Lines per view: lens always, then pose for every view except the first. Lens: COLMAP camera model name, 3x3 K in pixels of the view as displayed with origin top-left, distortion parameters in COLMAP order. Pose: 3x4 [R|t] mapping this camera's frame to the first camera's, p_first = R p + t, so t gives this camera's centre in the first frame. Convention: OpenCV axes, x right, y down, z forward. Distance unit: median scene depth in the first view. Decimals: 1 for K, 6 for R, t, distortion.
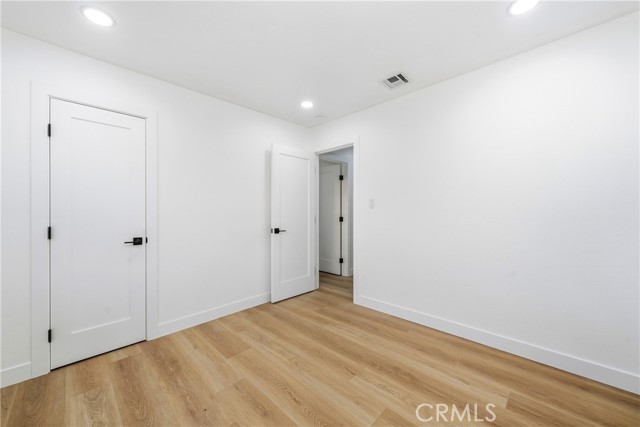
lens RADIAL K [[251.9, 0, 320.5], [0, 251.9, 210.2], [0, 0, 1]] dist [-0.002518, 0.000460]
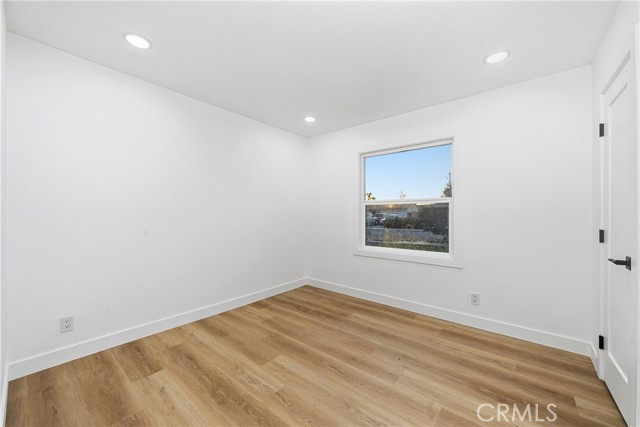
lens RADIAL K [[251.9, 0, 317.7], [0, 251.9, 214.9], [0, 0, 1]] dist [-0.002518, 0.000460]
pose [[-0.997963, -0.000400, -0.063801, 0.051706], [-0.000519, 0.999998, 0.001837, 0.023870], [0.063800, 0.001866, -0.997961, 2.012754]]
